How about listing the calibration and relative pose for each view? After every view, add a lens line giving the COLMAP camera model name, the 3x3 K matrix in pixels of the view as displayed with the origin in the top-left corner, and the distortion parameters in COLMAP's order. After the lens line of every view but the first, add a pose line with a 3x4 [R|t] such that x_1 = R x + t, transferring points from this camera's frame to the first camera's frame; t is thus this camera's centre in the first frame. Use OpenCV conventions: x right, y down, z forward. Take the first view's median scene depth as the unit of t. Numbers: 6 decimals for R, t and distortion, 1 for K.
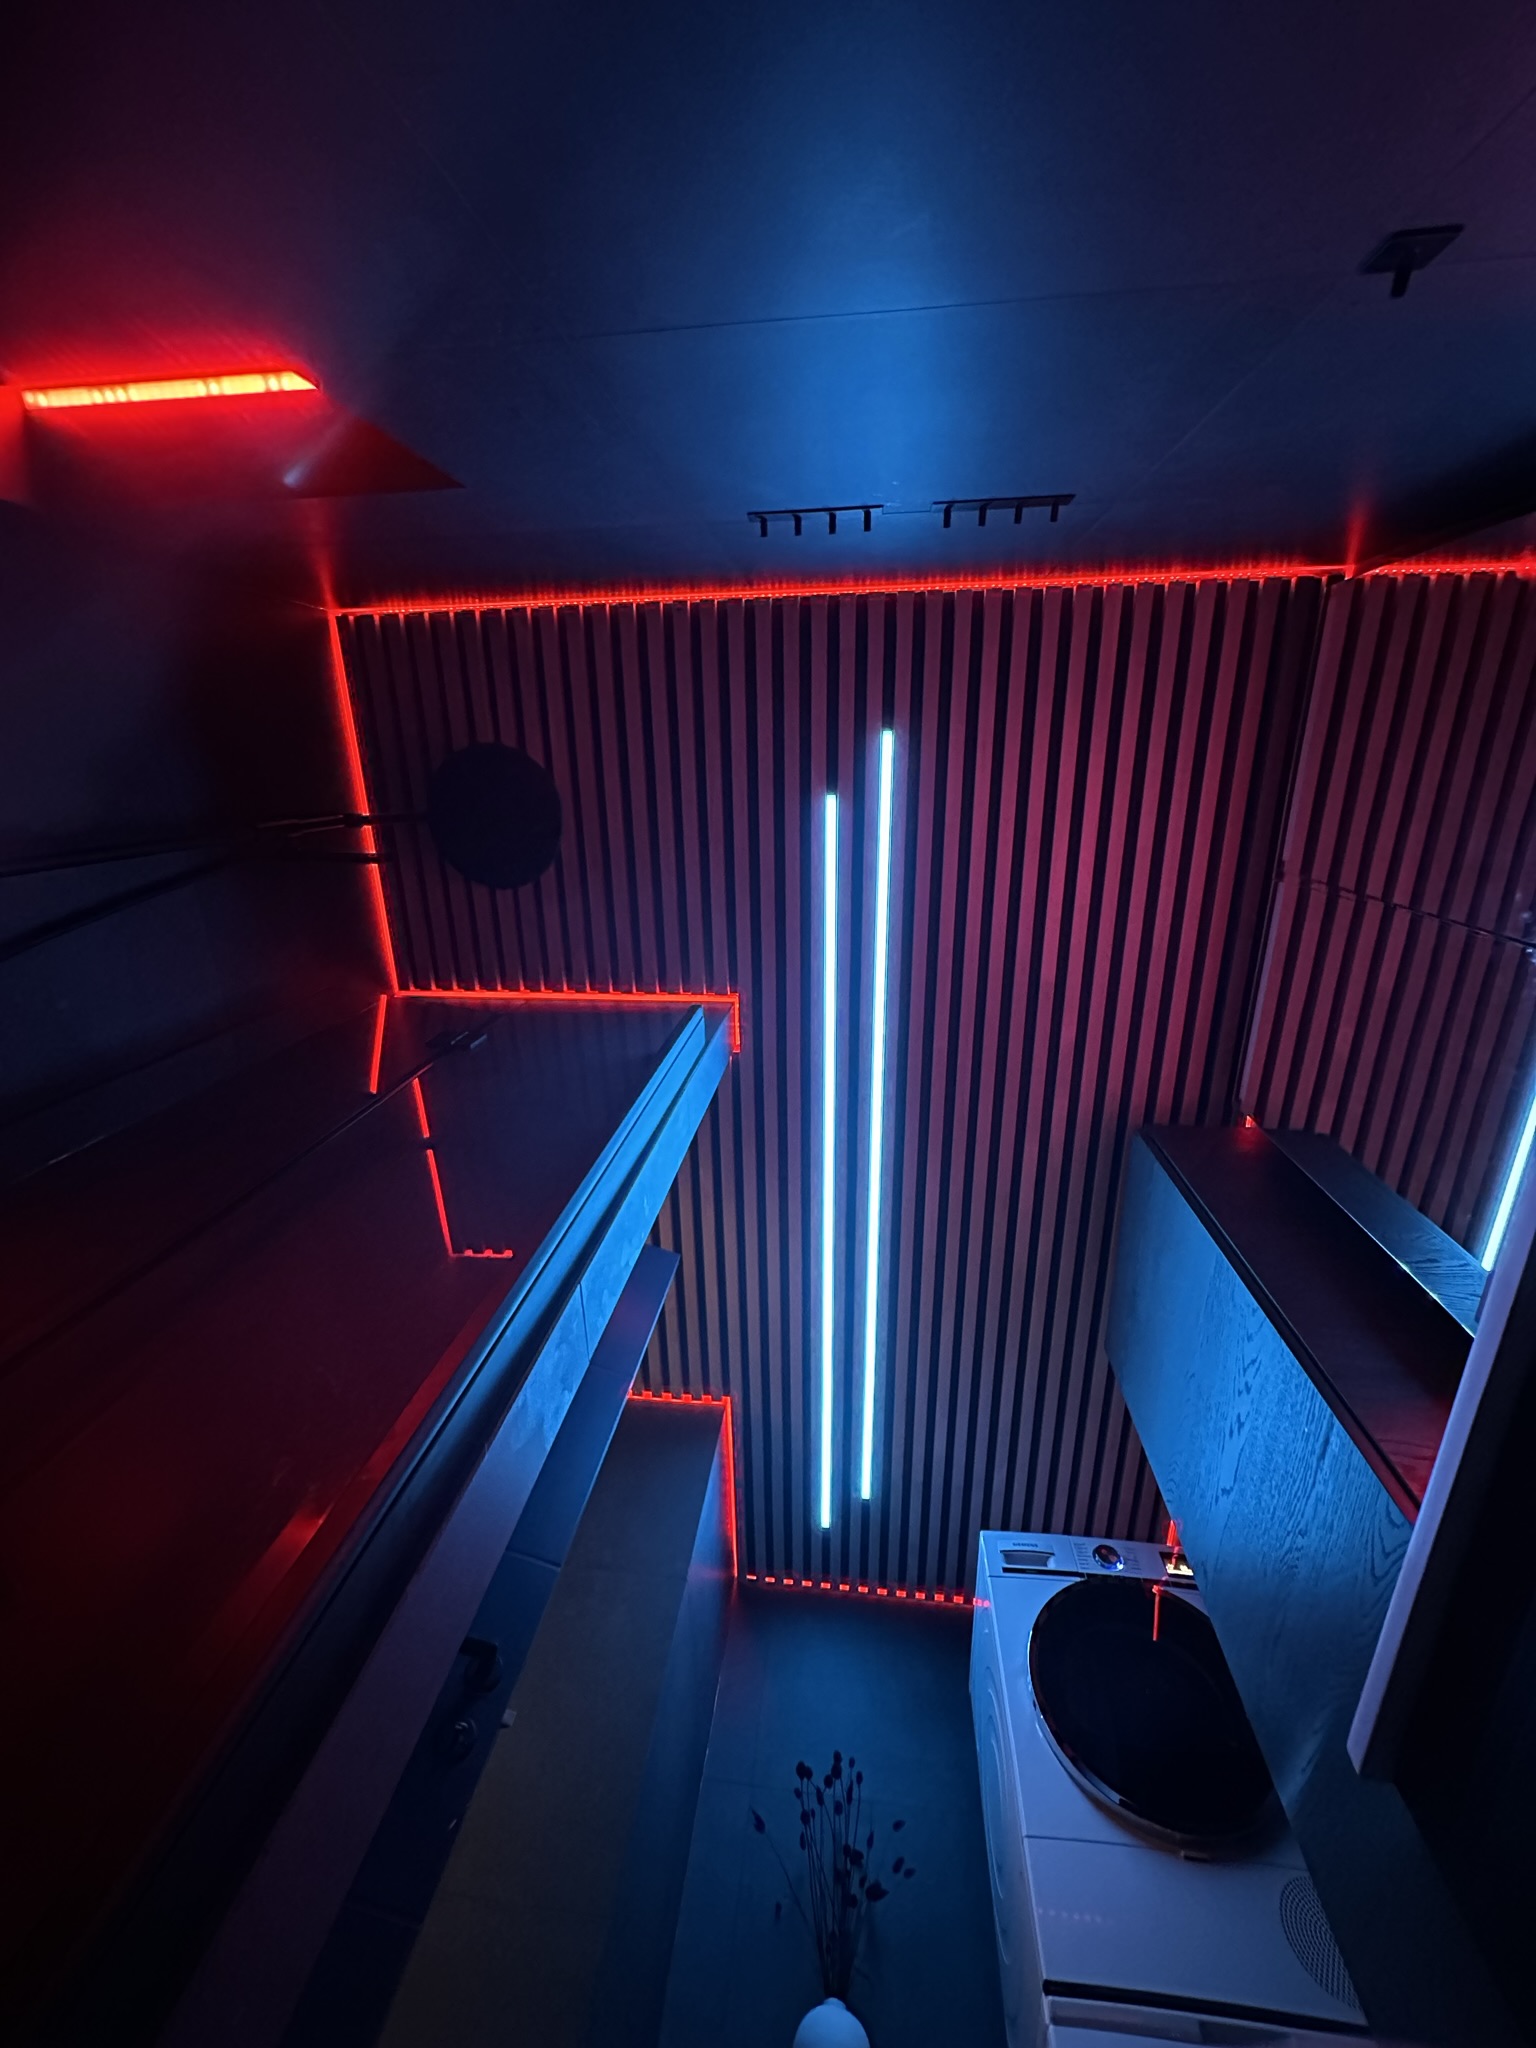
lens RADIAL K [[817.5, 0, 761.7], [0, 817.5, 1024.8], [0, 0, 1]] dist [-0.008702, 0.001768]
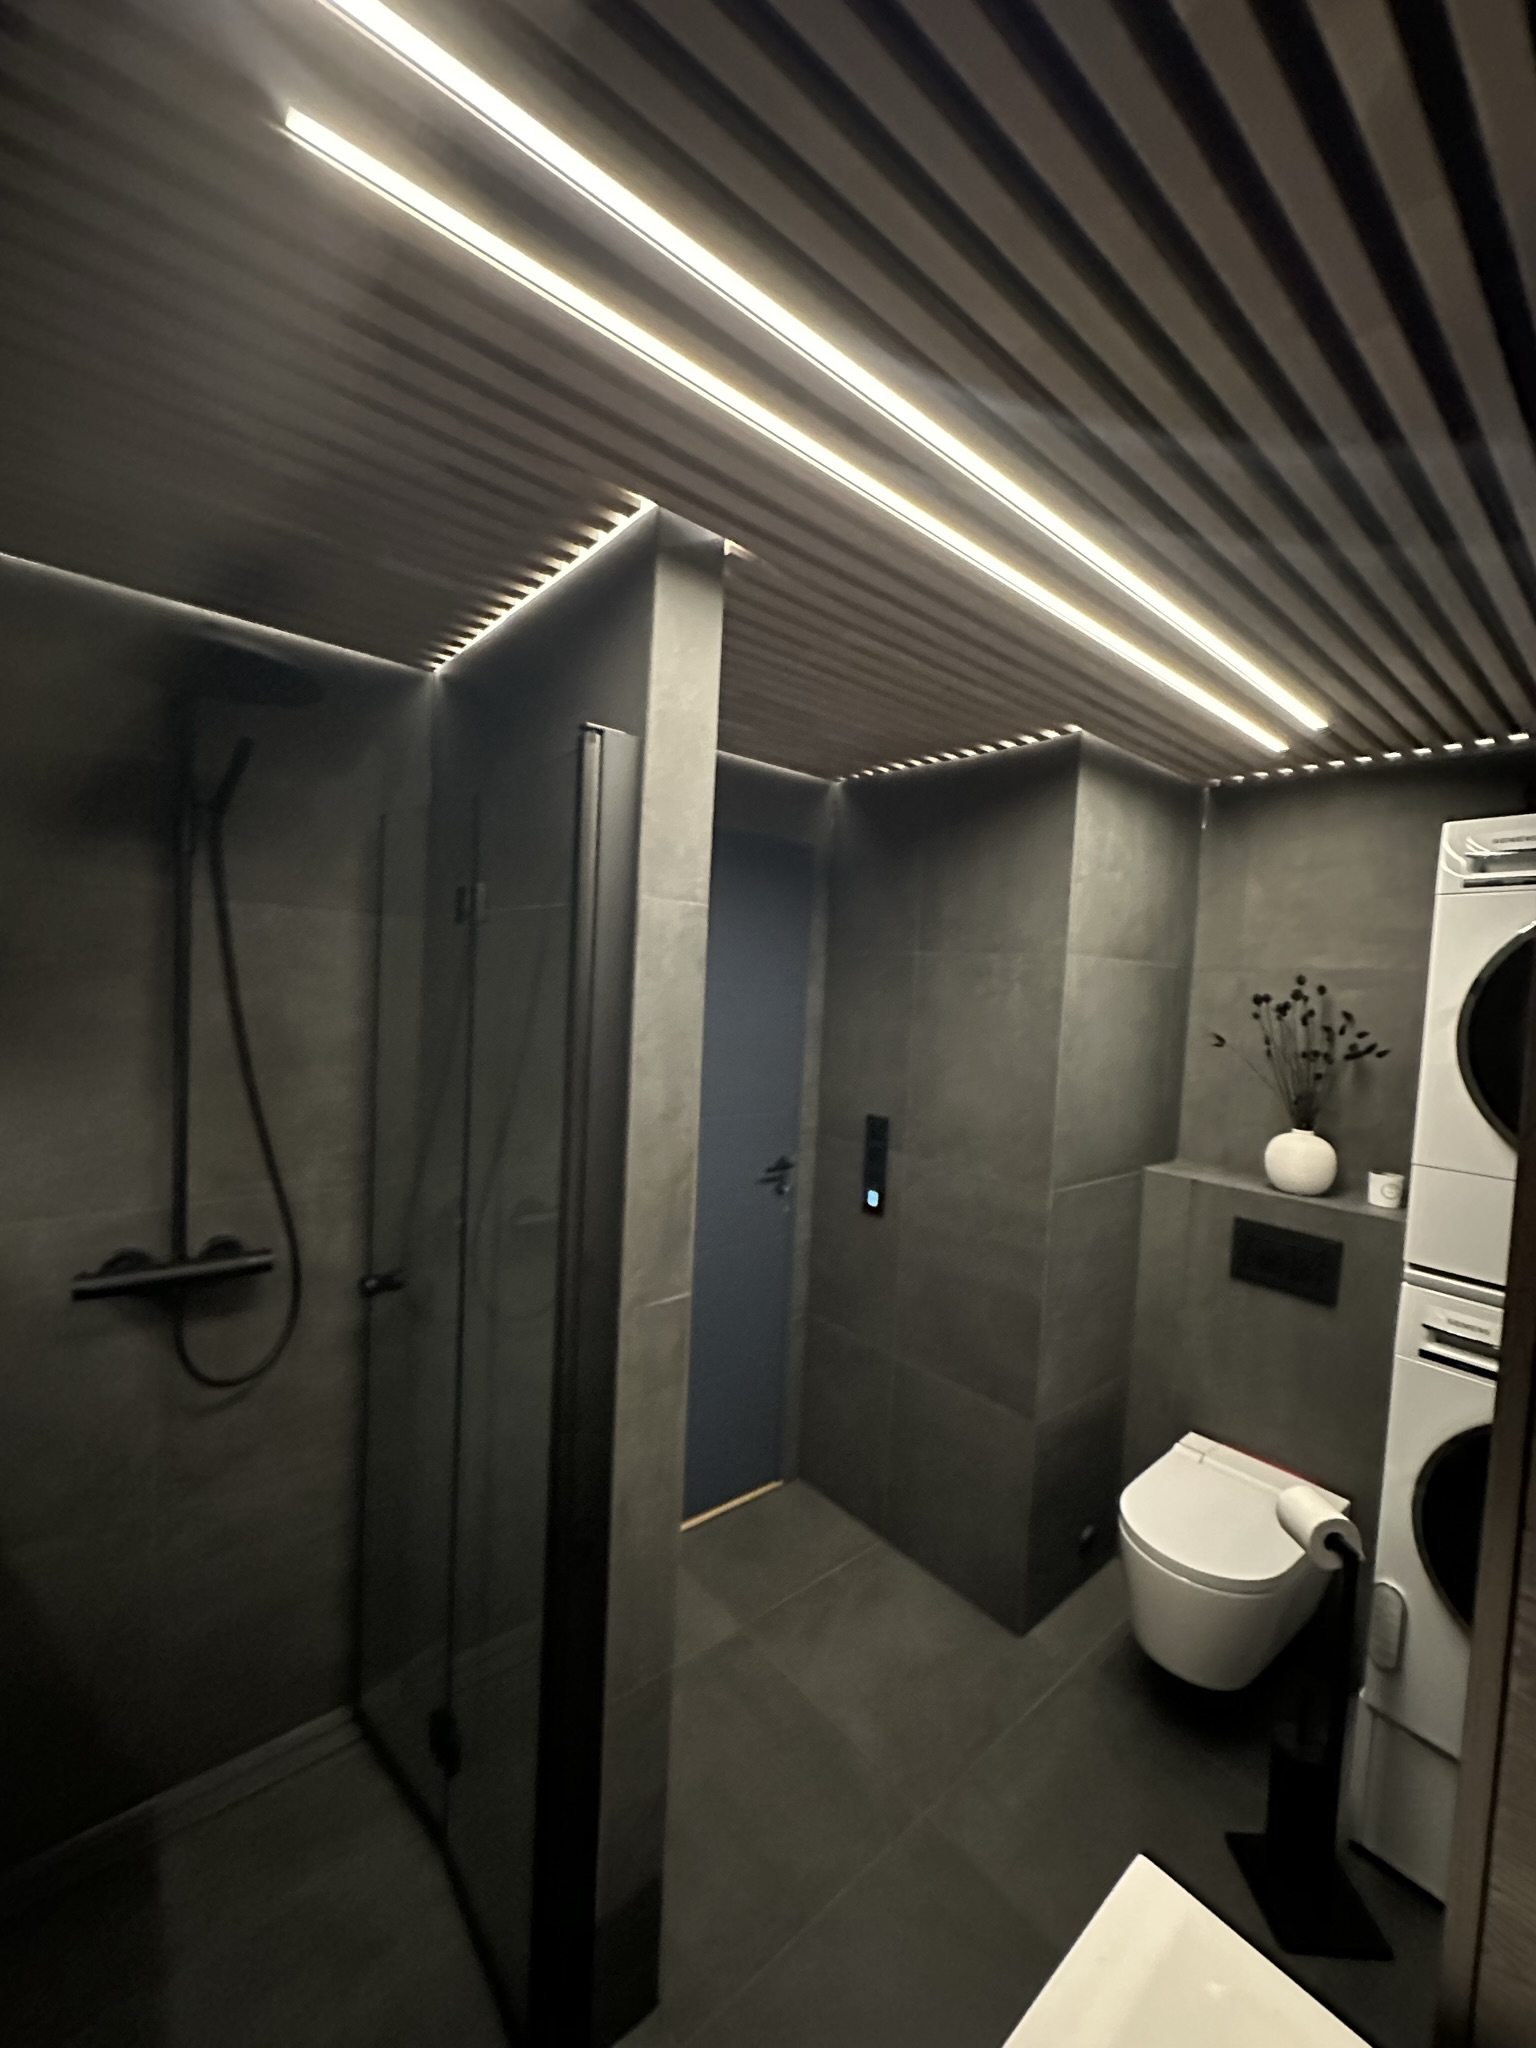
lens RADIAL K [[817.5, 0, 773.5], [0, 817.5, 1017.1], [0, 0, 1]] dist [-0.008702, 0.001768]
pose [[0.666469, -0.061905, -0.742958, 0.429693], [0.717340, 0.324706, 0.616433, -0.210272], [0.203082, -0.943787, 0.260814, 0.570941]]
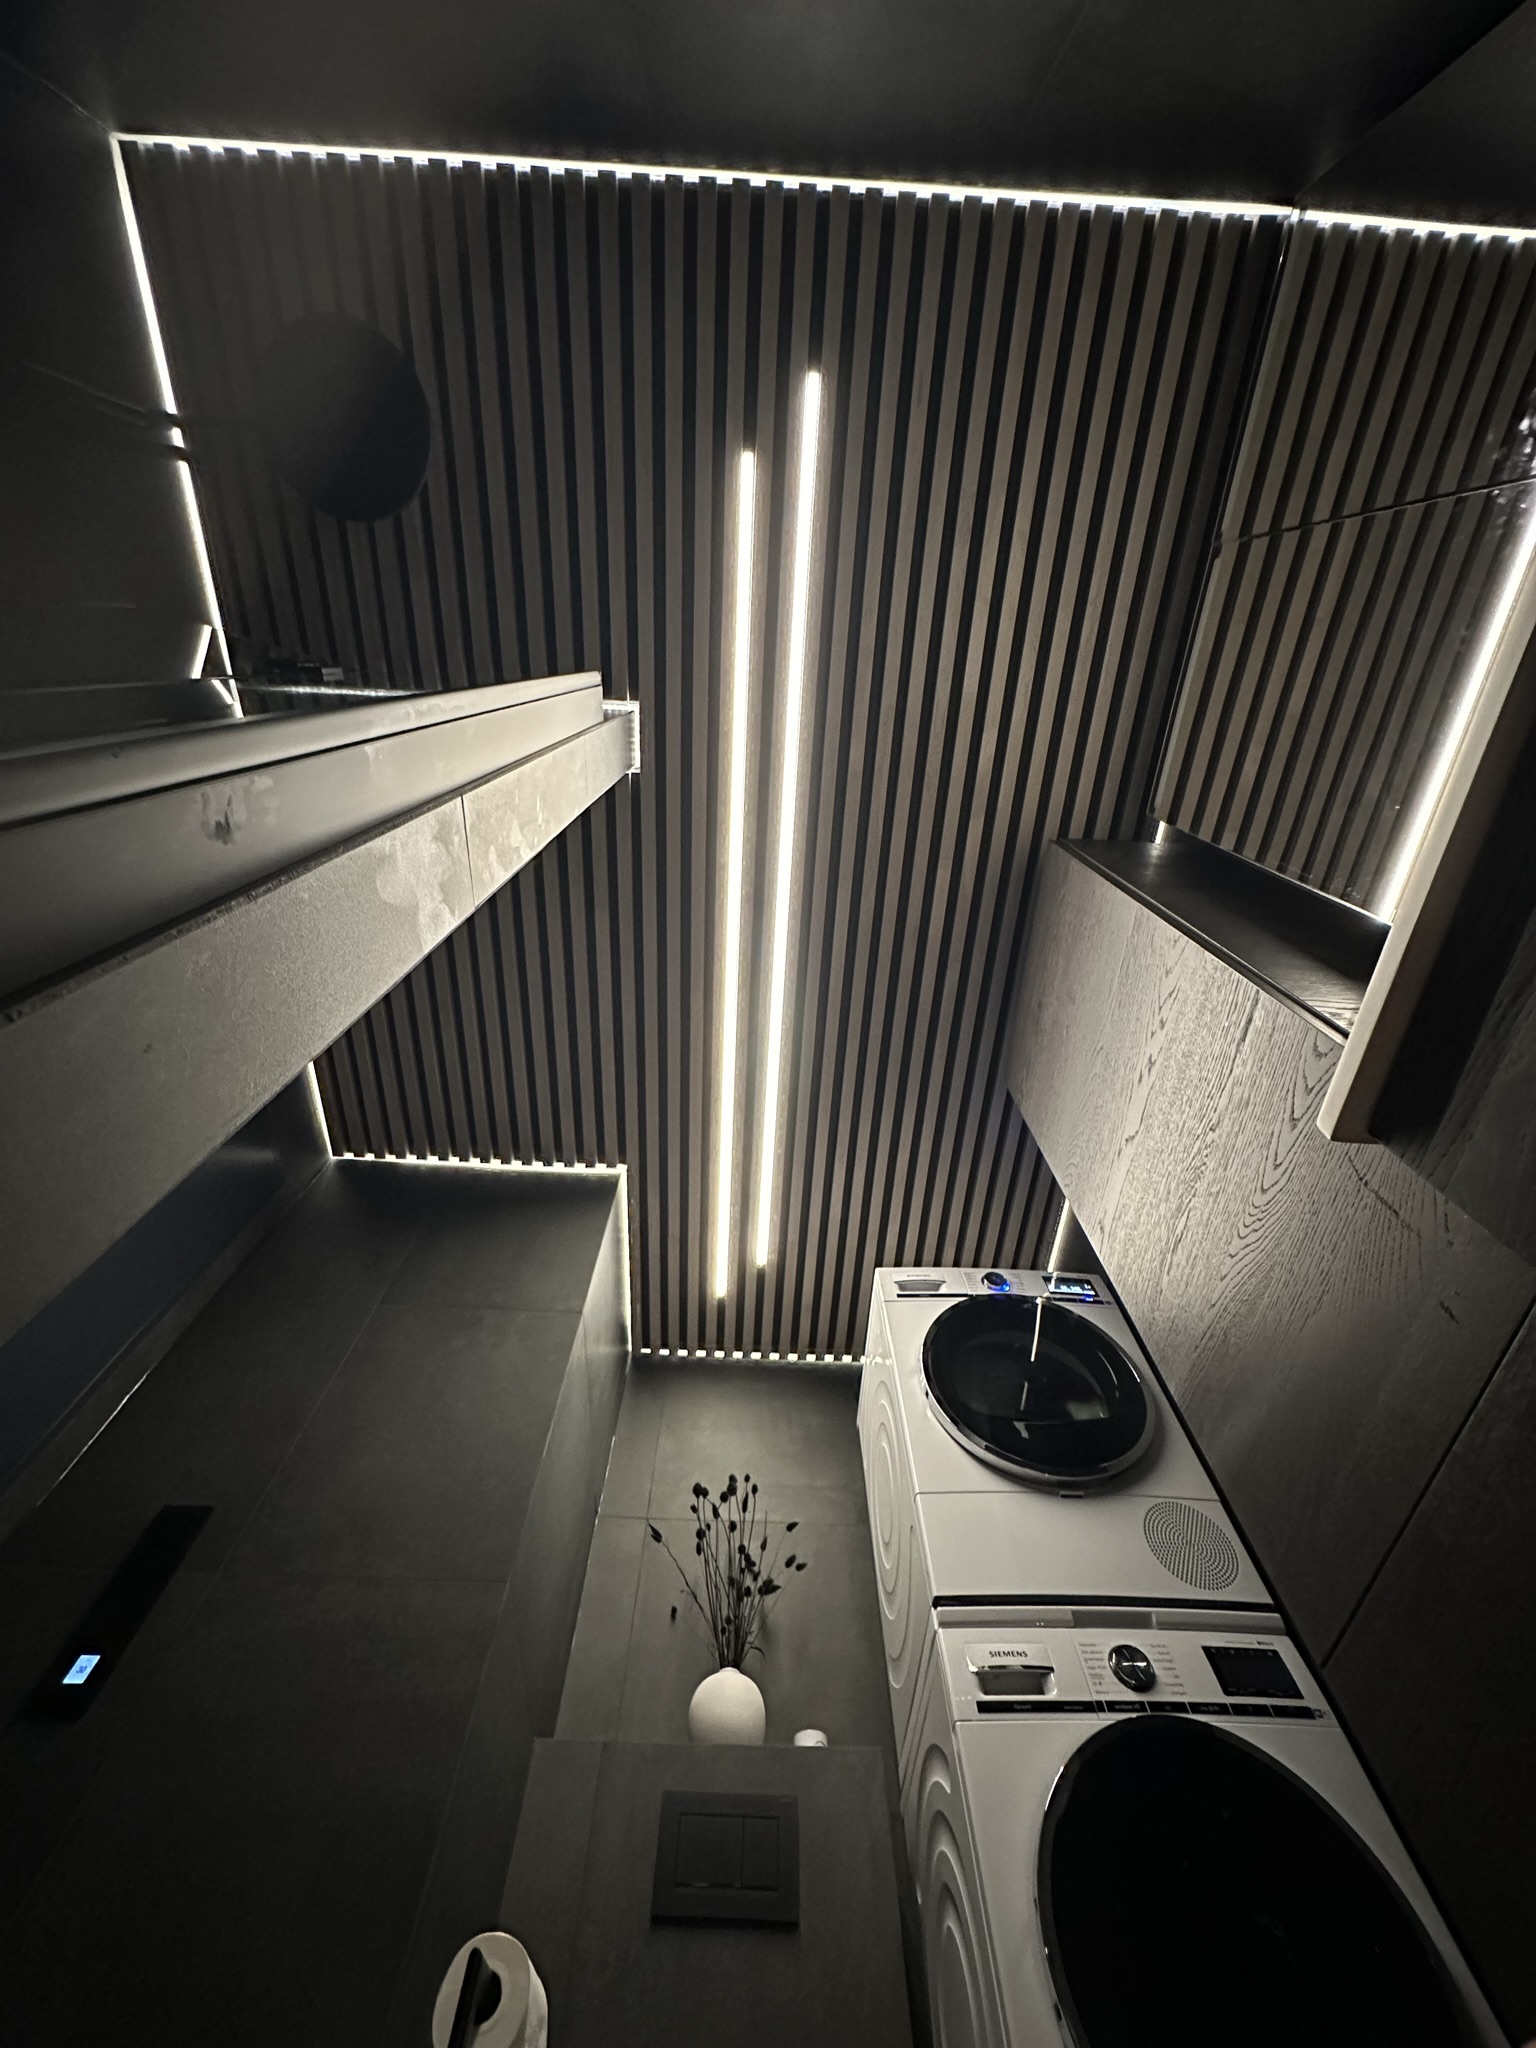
lens RADIAL K [[817.5, 0, 766.1], [0, 817.5, 1022.8], [0, 0, 1]] dist [-0.008702, 0.001768]
pose [[0.990214, 0.006261, 0.139417, -0.012364], [-0.023253, 0.992430, 0.120587, 0.213299], [-0.137607, -0.122649, 0.982864, 0.056249]]
